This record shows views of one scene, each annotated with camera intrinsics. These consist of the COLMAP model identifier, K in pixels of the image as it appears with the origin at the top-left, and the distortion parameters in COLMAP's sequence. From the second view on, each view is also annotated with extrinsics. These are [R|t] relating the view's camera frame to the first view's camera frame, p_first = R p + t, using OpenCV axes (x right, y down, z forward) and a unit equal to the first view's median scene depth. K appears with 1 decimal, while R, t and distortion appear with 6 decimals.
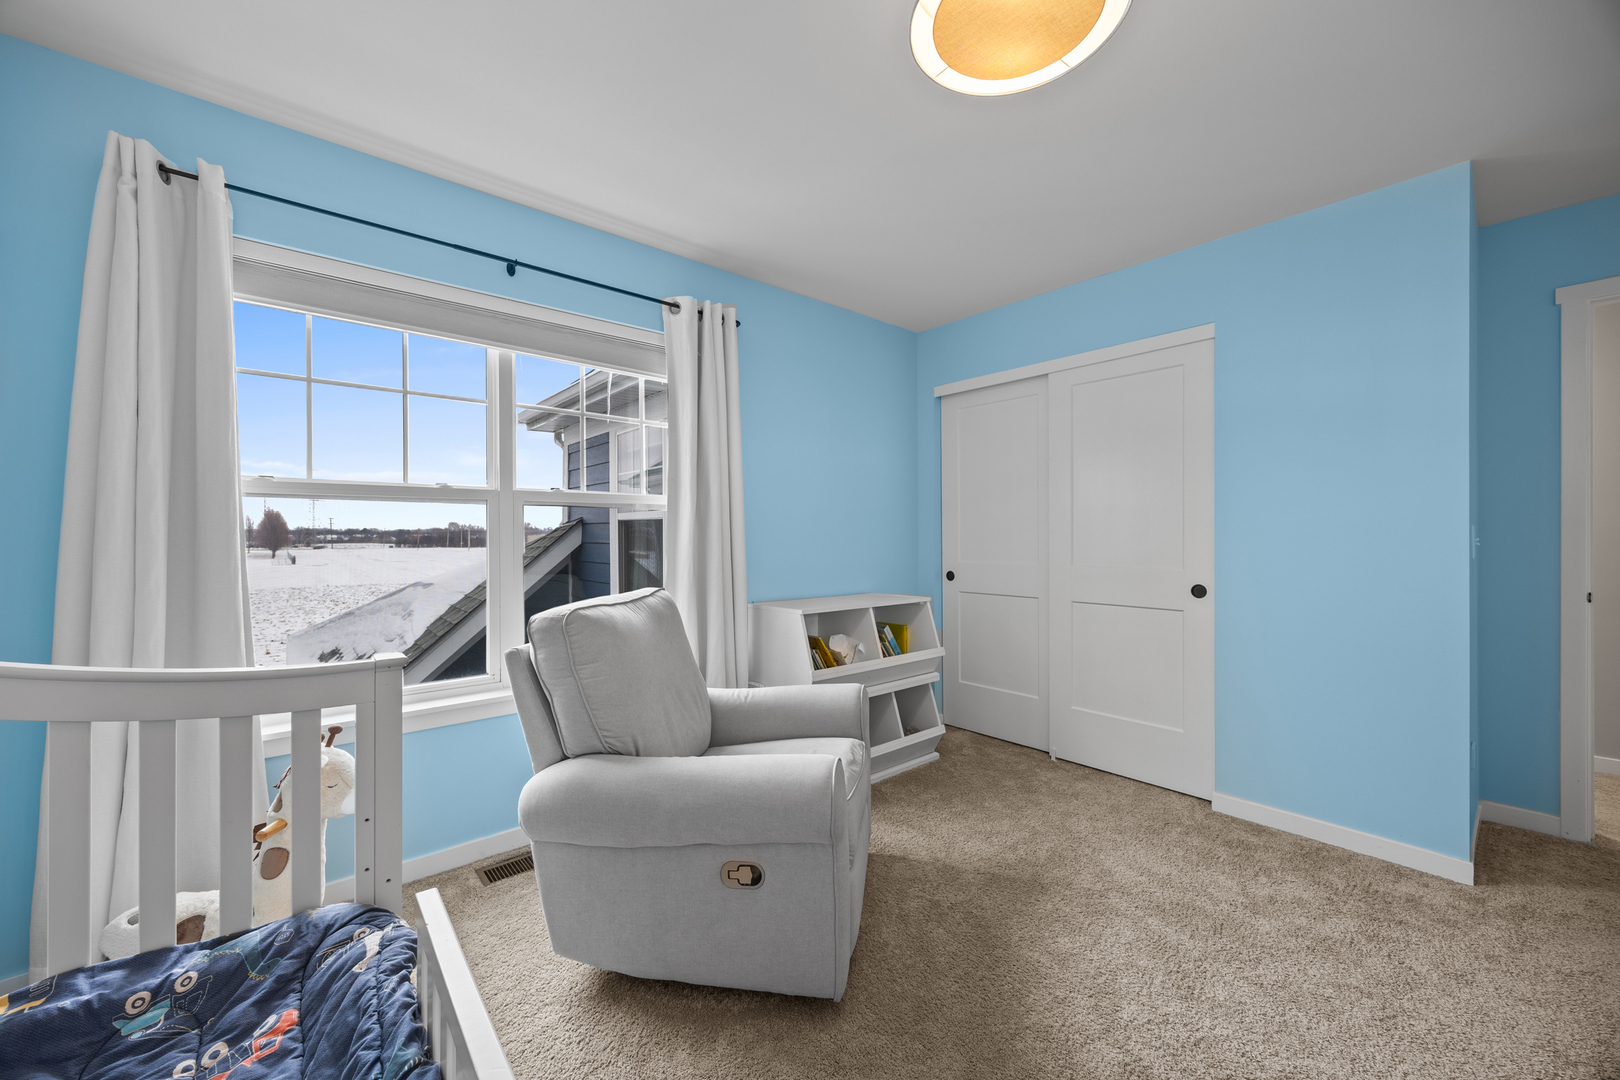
lens RADIAL K [[623.8, 0, 807.3], [0, 623.8, 536.6], [0, 0, 1]] dist [0.000967, -0.000110]
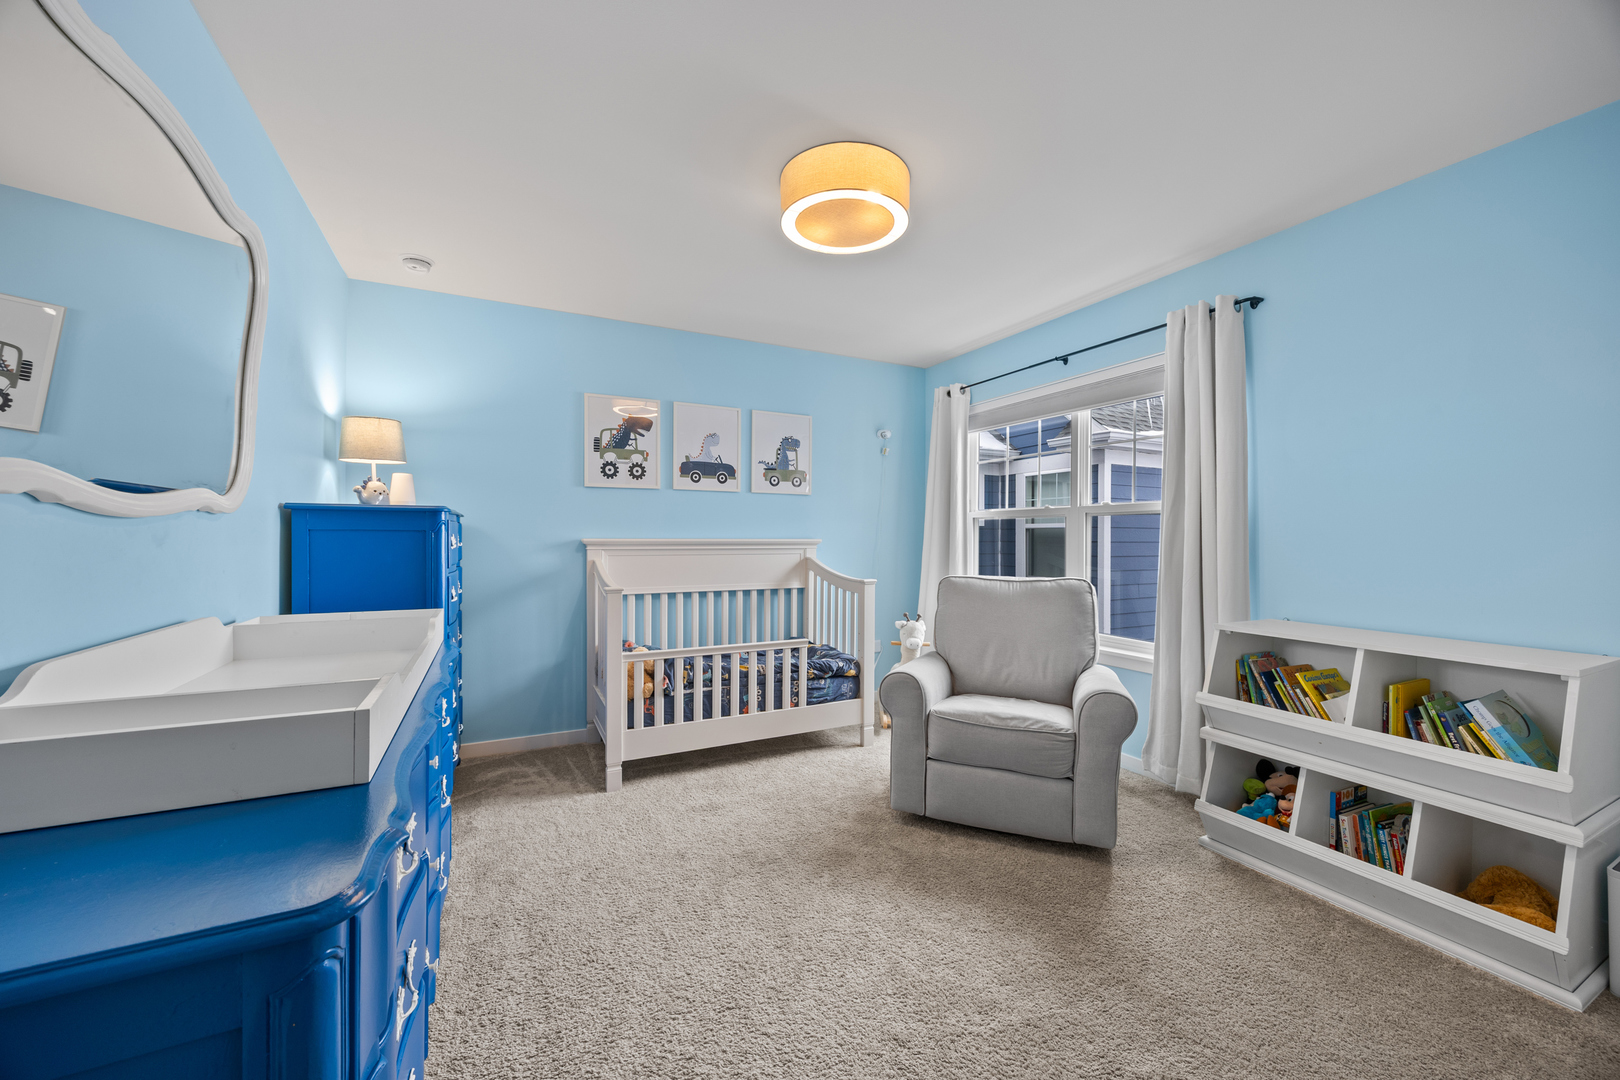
lens RADIAL K [[623.8, 0, 807.3], [0, 623.8, 536.6], [0, 0, 1]] dist [0.000967, -0.000110]
pose [[-0.238018, 0.005326, -0.971246, 0.971718], [-0.000941, 0.999983, 0.005714, -0.010755], [0.971260, 0.002274, -0.238009, 0.645169]]
